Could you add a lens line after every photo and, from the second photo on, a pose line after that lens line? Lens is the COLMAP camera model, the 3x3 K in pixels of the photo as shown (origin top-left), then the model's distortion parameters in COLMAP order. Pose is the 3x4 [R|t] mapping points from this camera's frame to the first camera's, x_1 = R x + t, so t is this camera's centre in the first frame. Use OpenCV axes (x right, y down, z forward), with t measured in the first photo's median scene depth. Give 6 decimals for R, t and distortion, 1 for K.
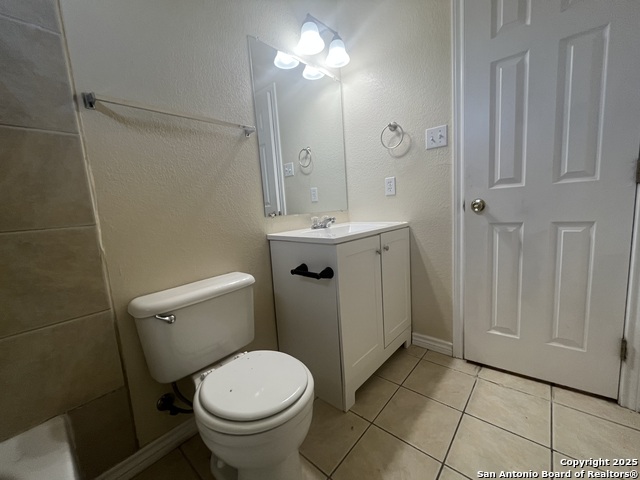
lens RADIAL K [[256.1, 0, 319.1], [0, 256.1, 237.6], [0, 0, 1]] dist [-0.000569, -0.000073]
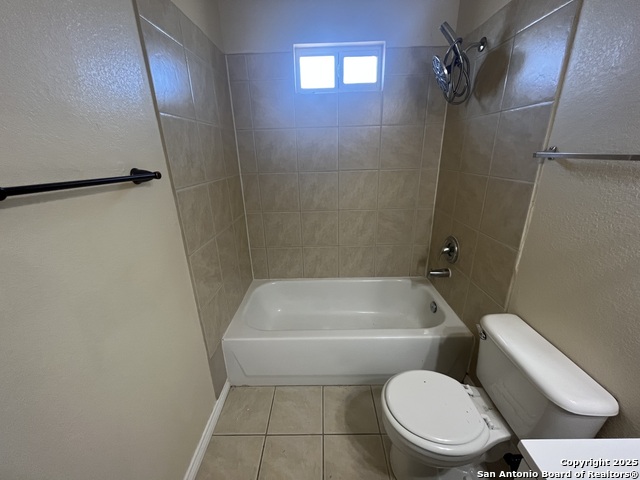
lens RADIAL K [[256.1, 0, 319.1], [0, 256.1, 237.6], [0, 0, 1]] dist [-0.000569, -0.000073]
pose [[-0.752116, 0.284248, -0.594579, 0.673506], [-0.011688, 0.896307, 0.443279, -0.696650], [0.658927, 0.340347, -0.670805, 1.221368]]
